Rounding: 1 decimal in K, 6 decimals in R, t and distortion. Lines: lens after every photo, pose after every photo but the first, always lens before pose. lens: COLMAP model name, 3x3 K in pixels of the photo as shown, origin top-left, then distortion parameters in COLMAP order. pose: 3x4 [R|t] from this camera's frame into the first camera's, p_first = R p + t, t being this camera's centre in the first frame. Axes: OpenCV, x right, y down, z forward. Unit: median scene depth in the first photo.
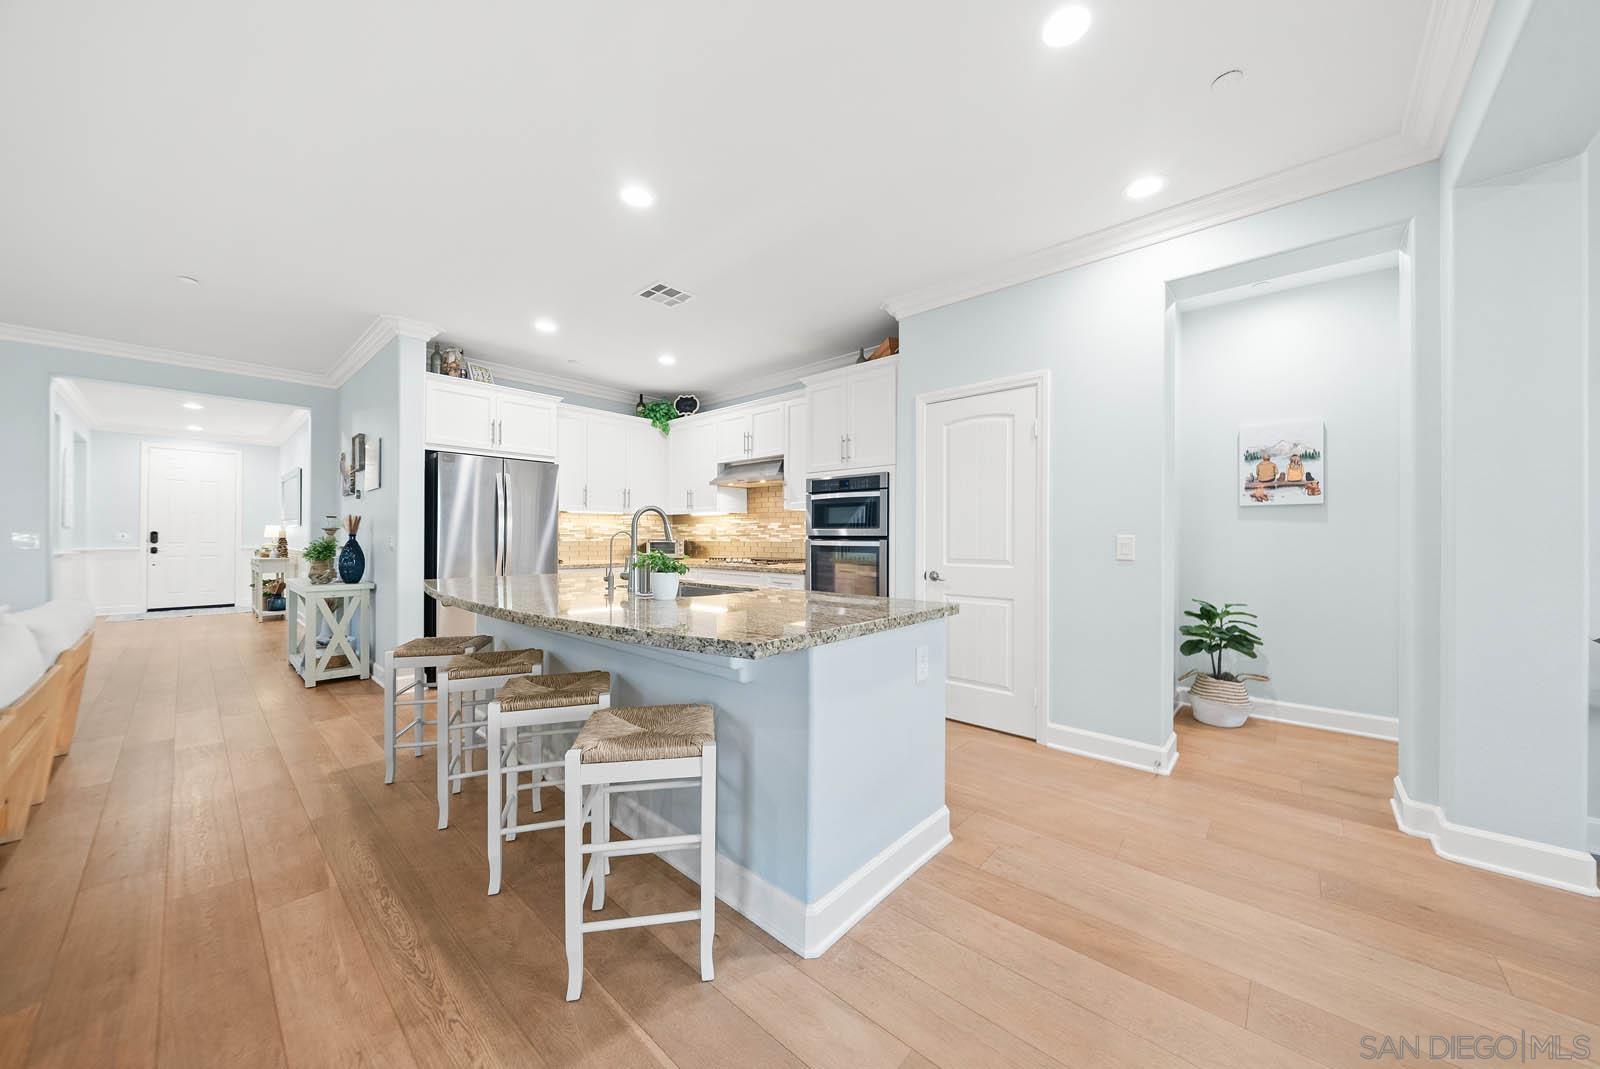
lens RADIAL K [[561.0, 0, 800.0], [0, 561.0, 534.5], [0, 0, 1]] dist [0.000411, -0.000026]
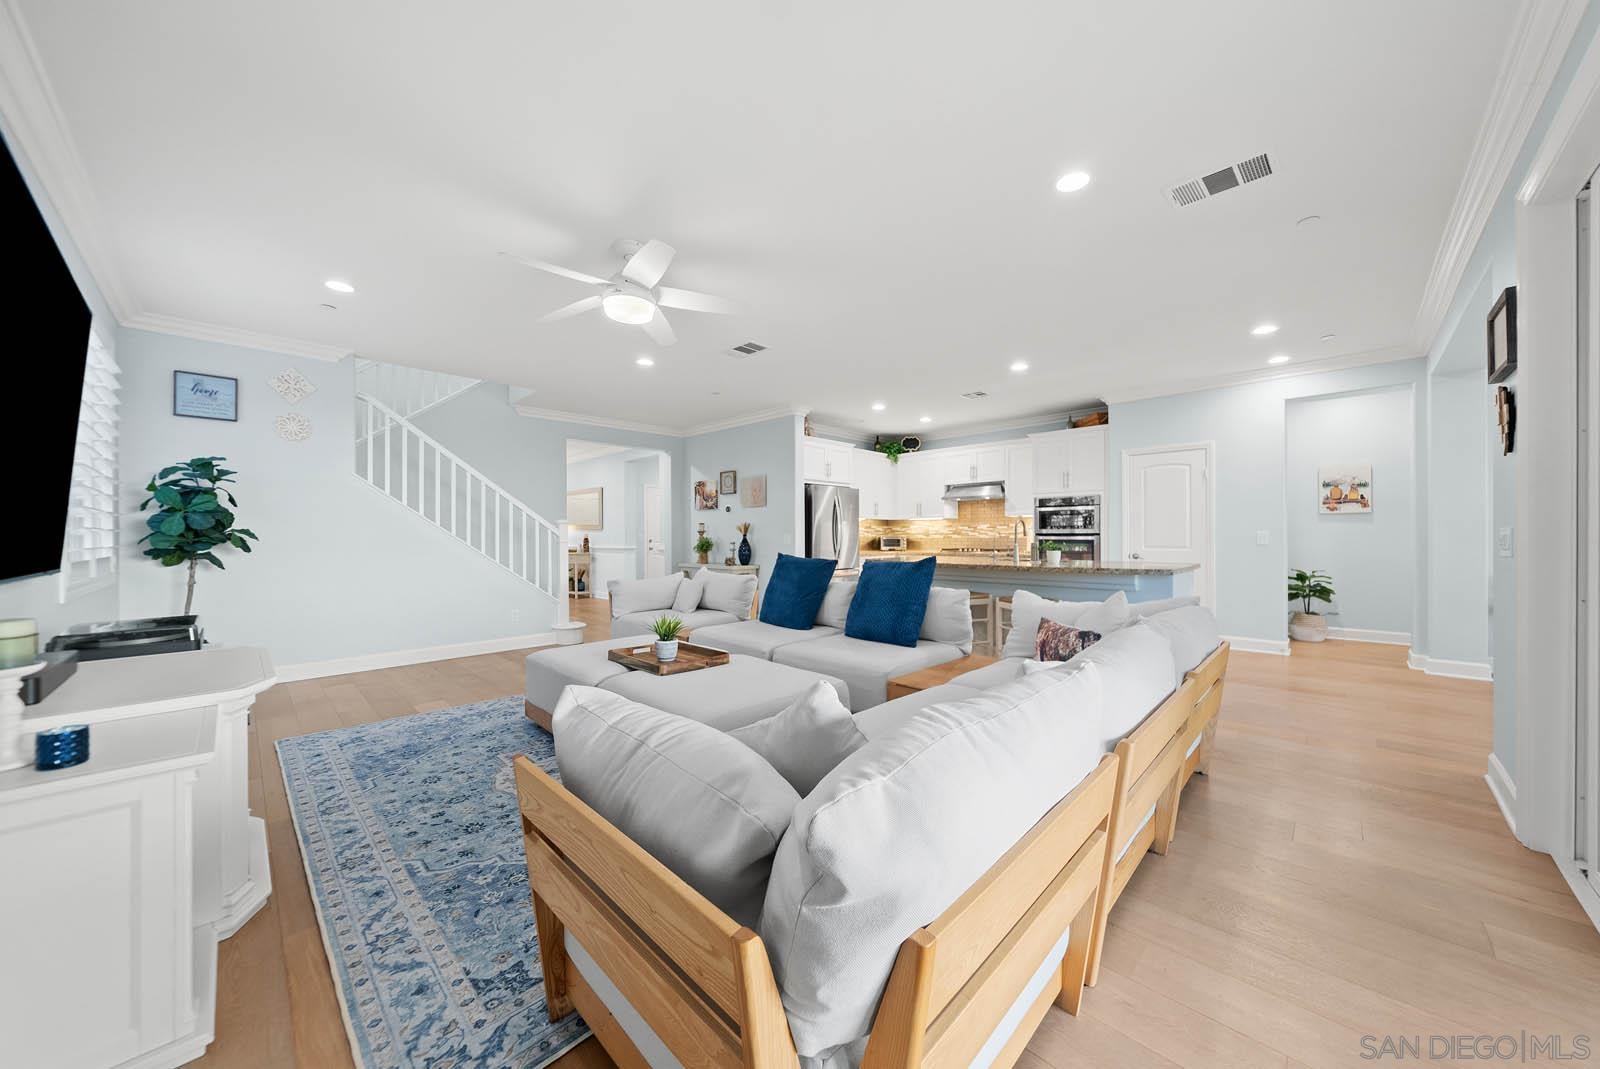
lens RADIAL K [[563.5, 0, 800.0], [0, 563.5, 534.5], [0, 0, 1]] dist [-0.002343, -0.000174]
pose [[0.999207, -0.008312, -0.038936, -0.662553], [0.008416, 0.999961, 0.002514, -0.005145], [0.038914, -0.002840, 0.999239, -0.698147]]
